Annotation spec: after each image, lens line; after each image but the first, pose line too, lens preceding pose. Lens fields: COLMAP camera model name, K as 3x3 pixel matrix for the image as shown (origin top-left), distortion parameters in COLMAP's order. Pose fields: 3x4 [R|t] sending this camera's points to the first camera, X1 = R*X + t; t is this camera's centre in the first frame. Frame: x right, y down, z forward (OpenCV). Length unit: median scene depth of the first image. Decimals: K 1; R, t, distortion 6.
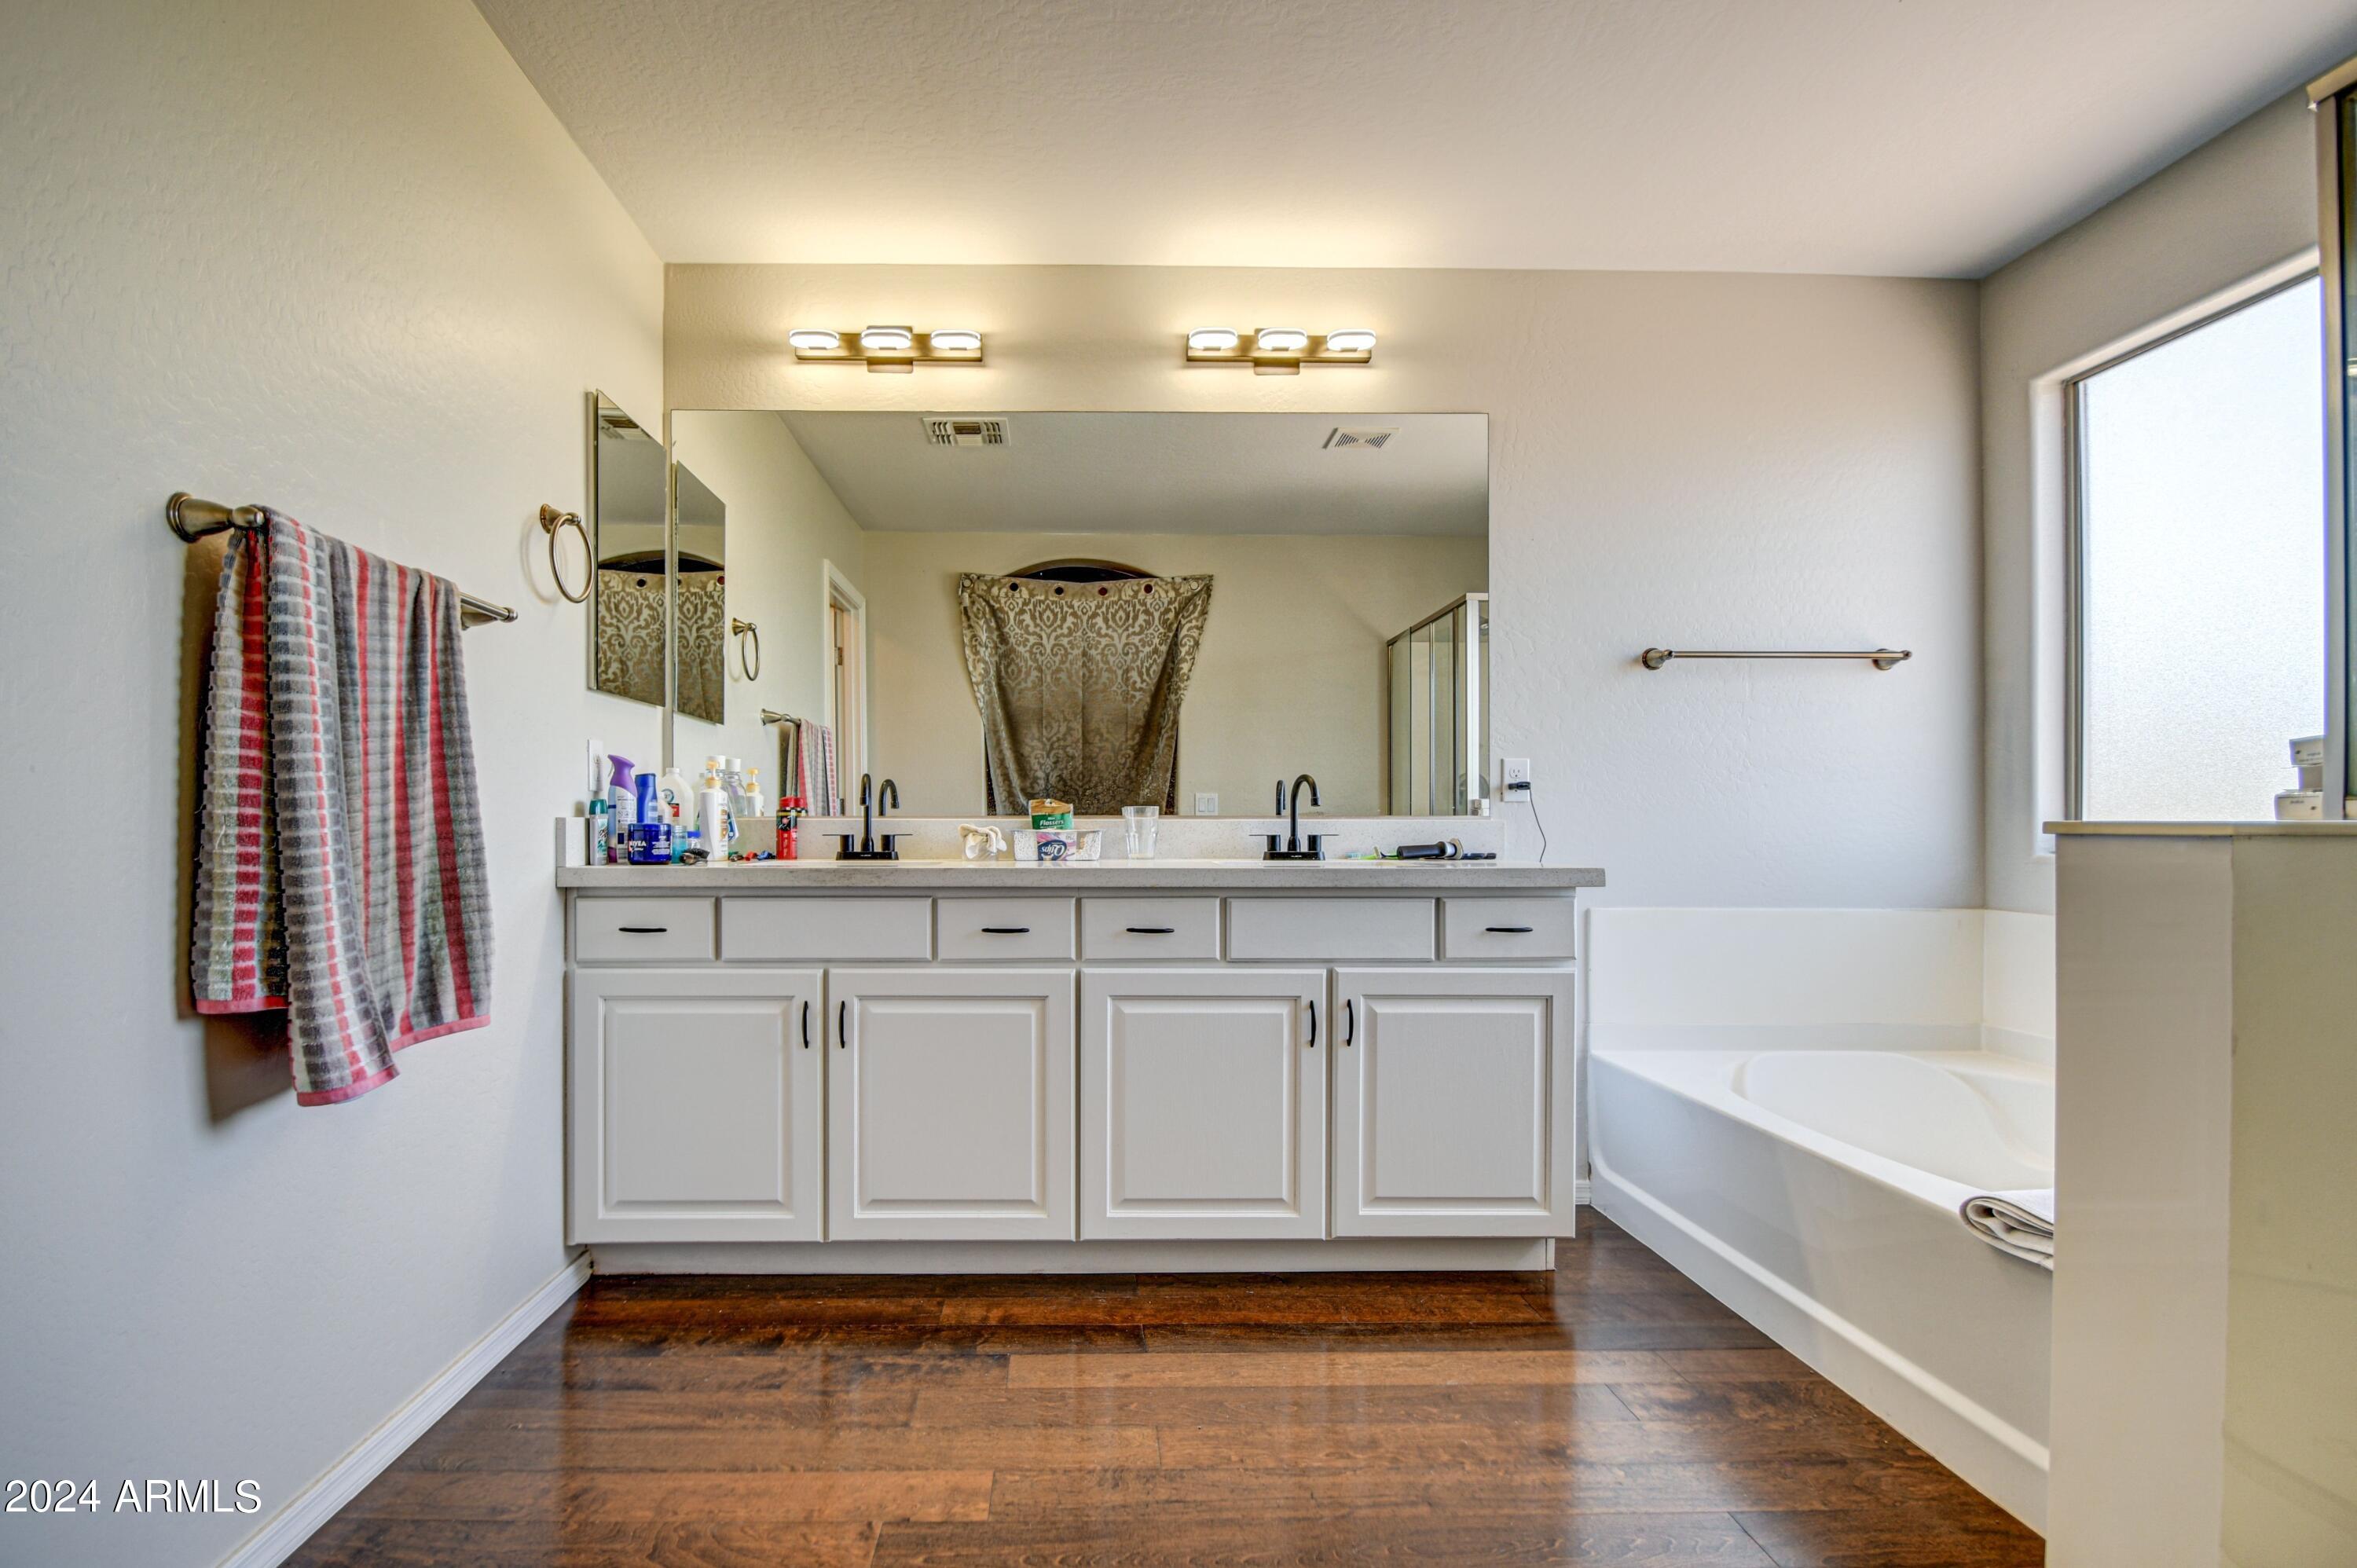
lens RADIAL K [[1135.0, 0, 1121.0], [0, 1135.0, 829.0], [0, 0, 1]] dist [-0.006667, 0.000341]
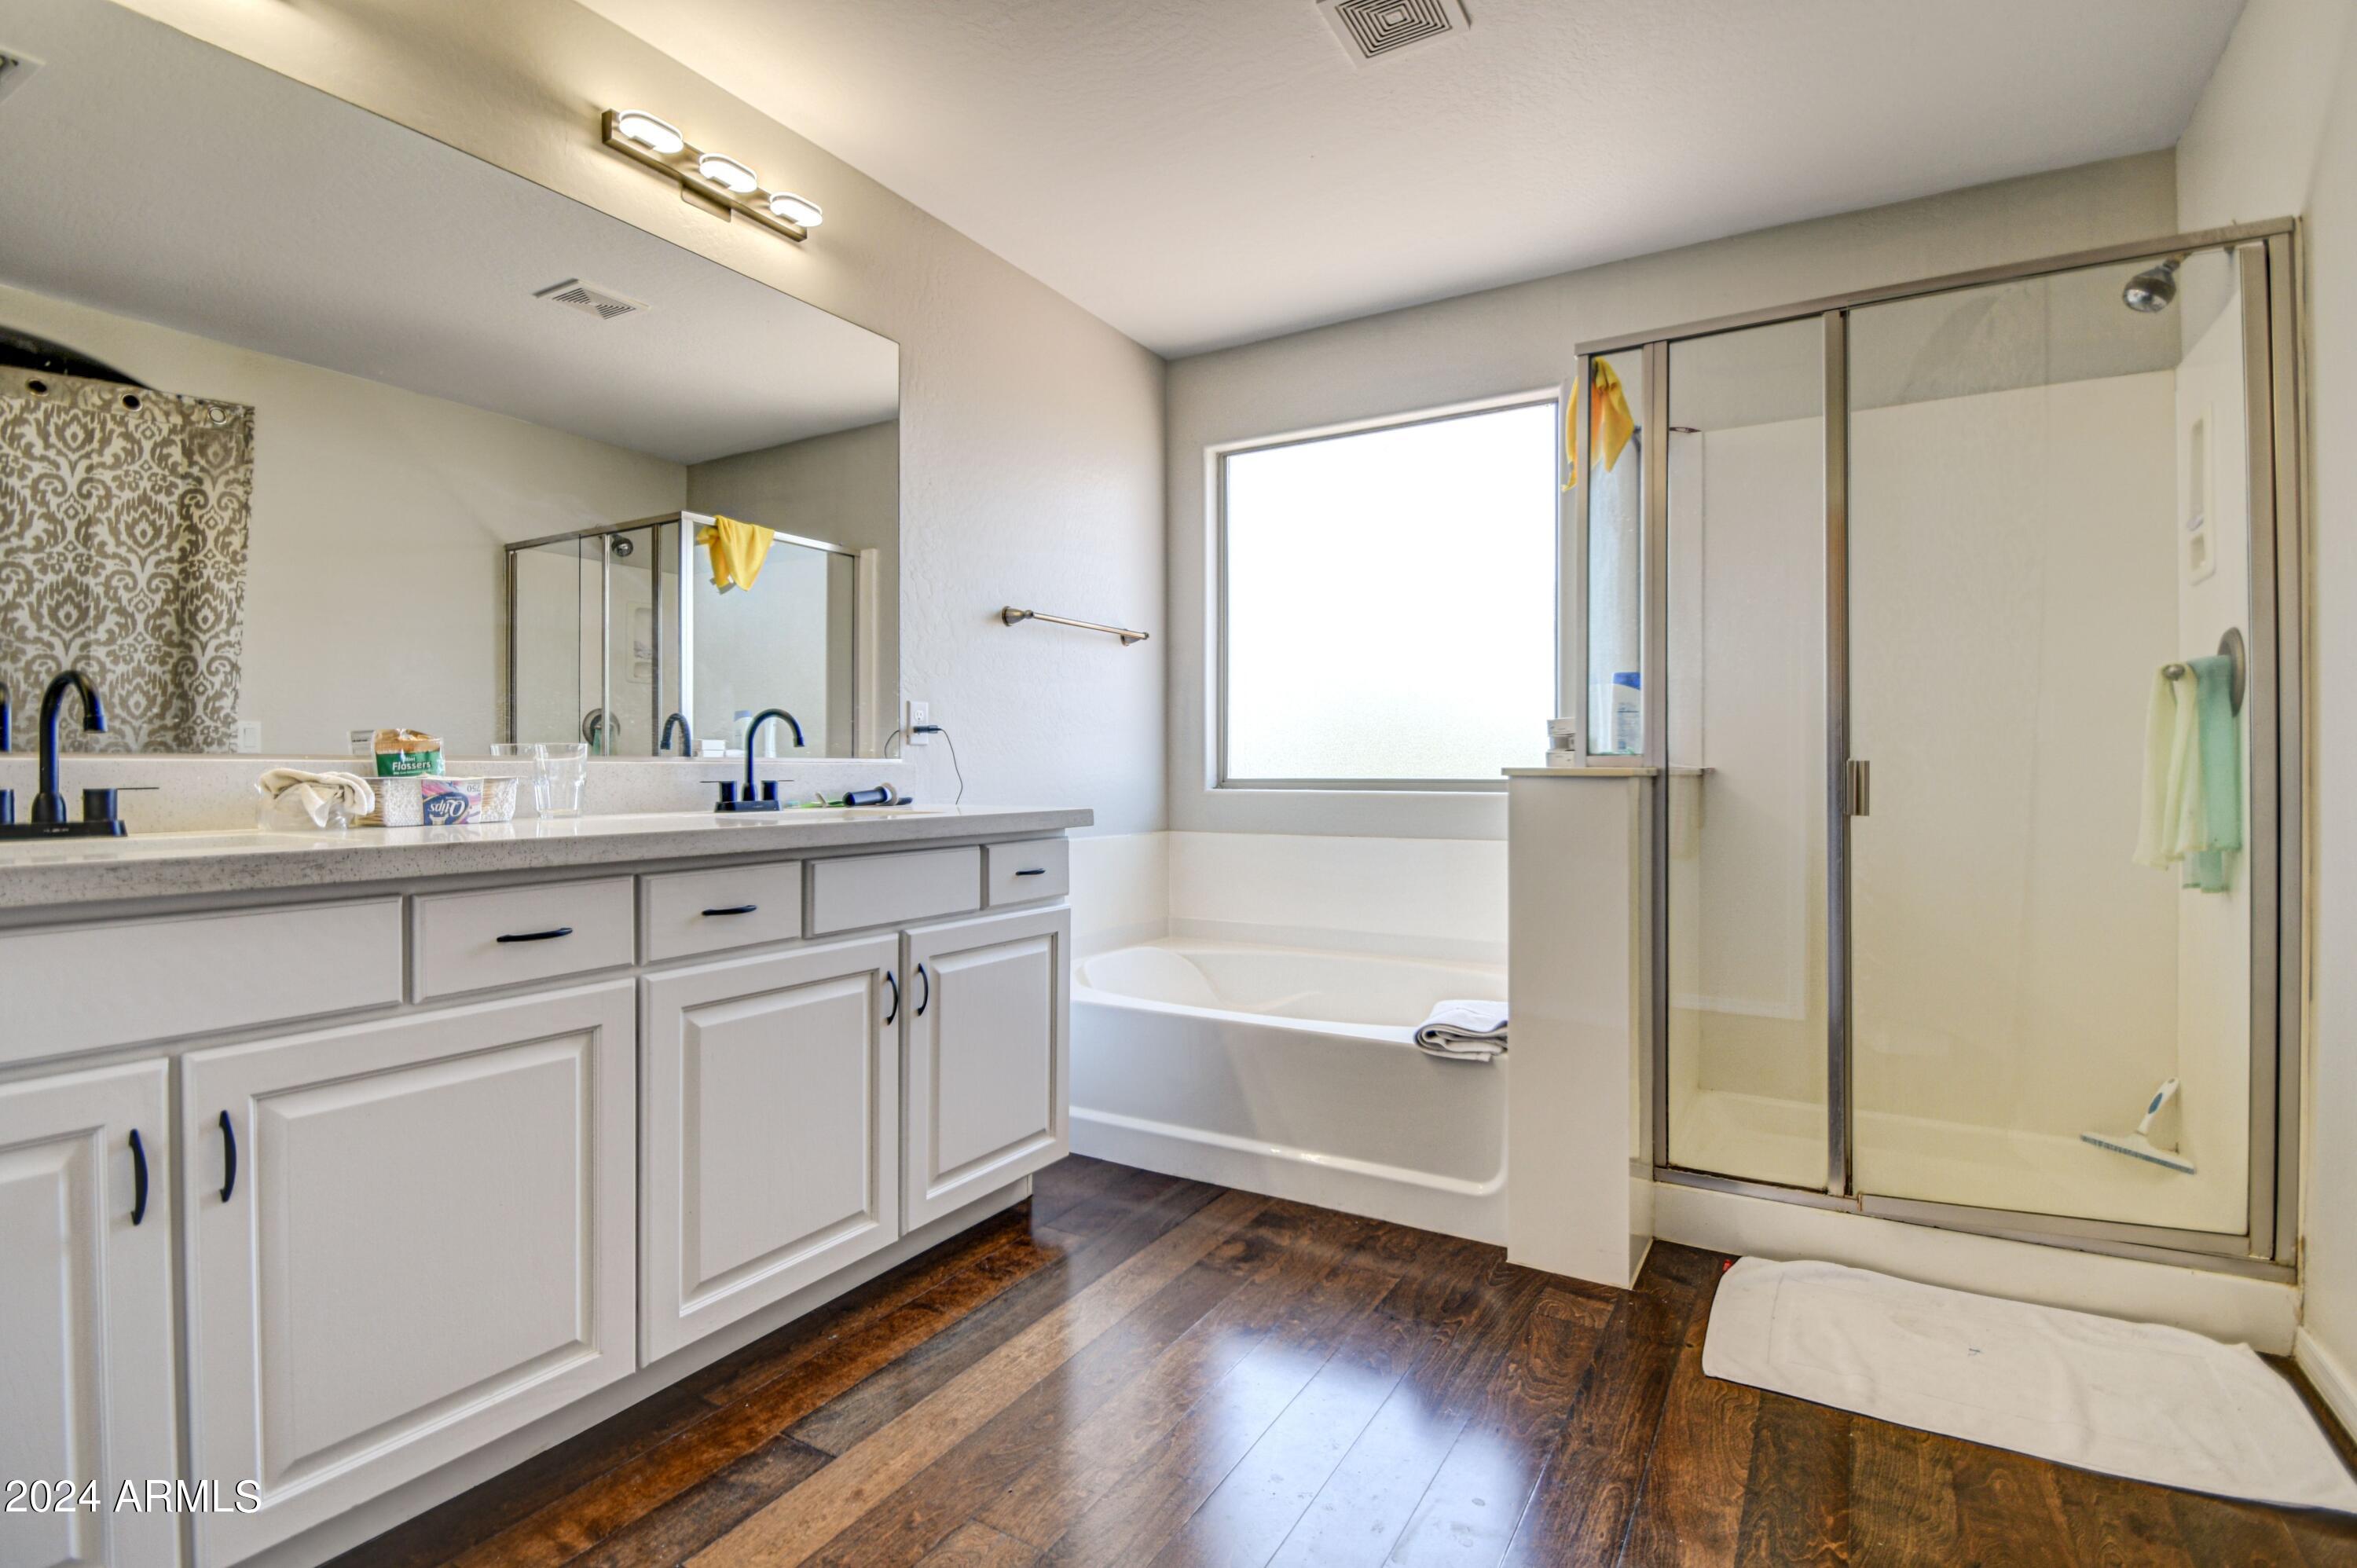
lens RADIAL K [[1117.7, 0, 1181.5], [0, 1117.7, 773.9], [0, 0, 1]] dist [-0.001791, -0.001989]
pose [[0.529508, -0.004707, 0.848292, -0.378095], [0.003168, 0.999989, 0.003571, -0.002025], [-0.848299, 0.000797, 0.529517, 0.307600]]
